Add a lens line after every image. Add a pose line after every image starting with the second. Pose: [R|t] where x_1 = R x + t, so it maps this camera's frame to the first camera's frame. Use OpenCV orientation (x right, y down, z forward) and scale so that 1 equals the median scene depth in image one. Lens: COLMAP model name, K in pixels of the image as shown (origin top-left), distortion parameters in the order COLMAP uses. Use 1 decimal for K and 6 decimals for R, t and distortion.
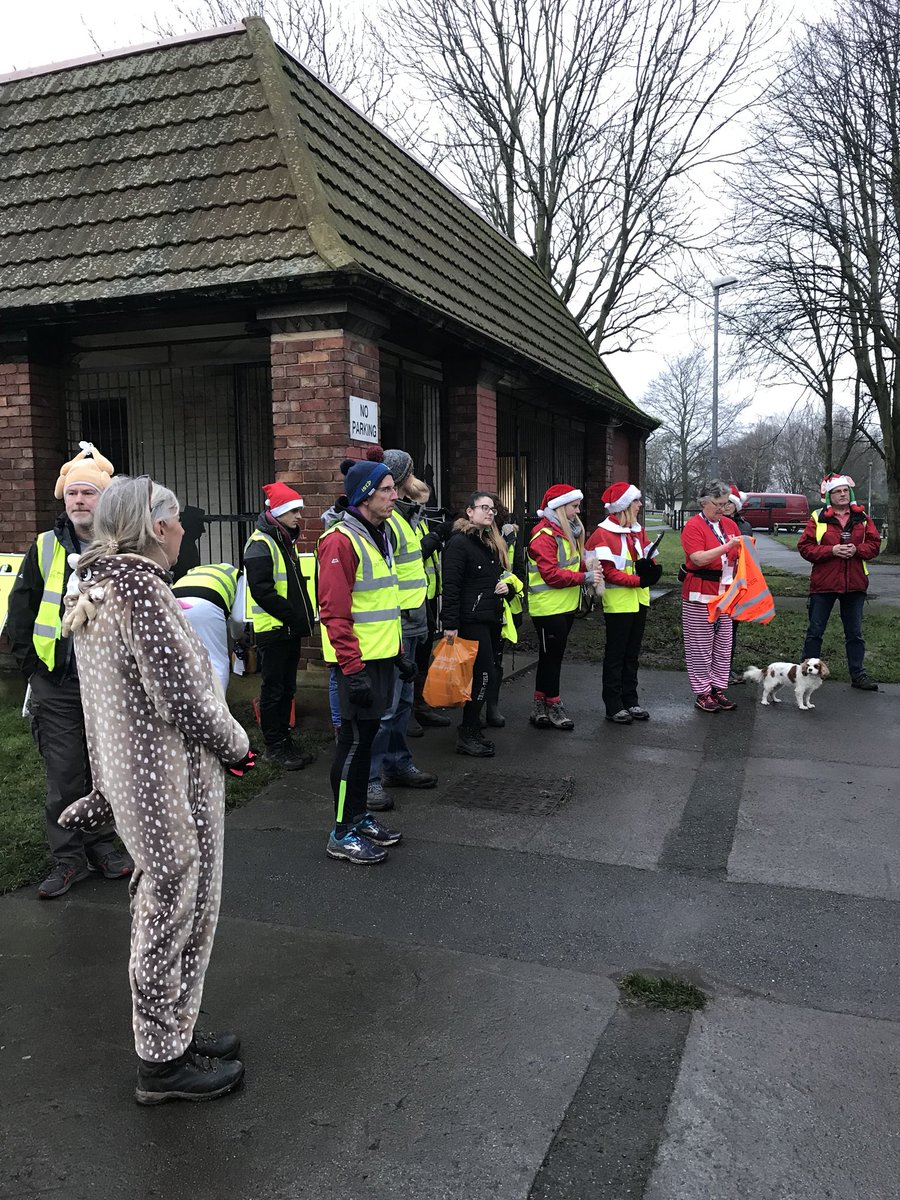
lens RADIAL K [[992.3, 0, 450.0], [0, 992.3, 600.0], [0, 0, 1]] dist [-0.002406, 0.021109]
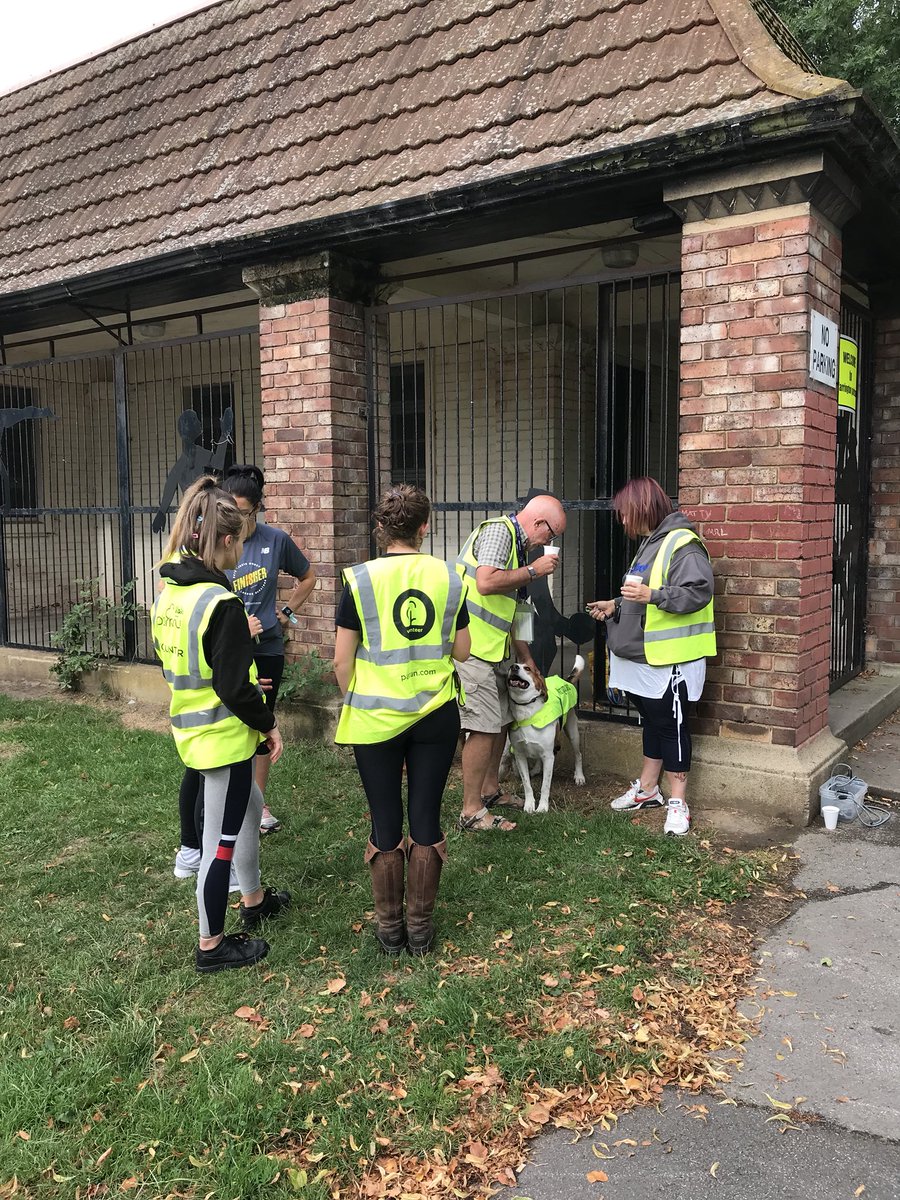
lens RADIAL K [[992.3, 0, 450.0], [0, 992.3, 600.0], [0, 0, 1]] dist [-0.002406, 0.021109]
pose [[0.970300, 0.026035, -0.240499, -0.152178], [-0.023349, 0.999629, 0.014011, -0.021829], [0.240774, -0.007980, 0.970548, 0.295731]]
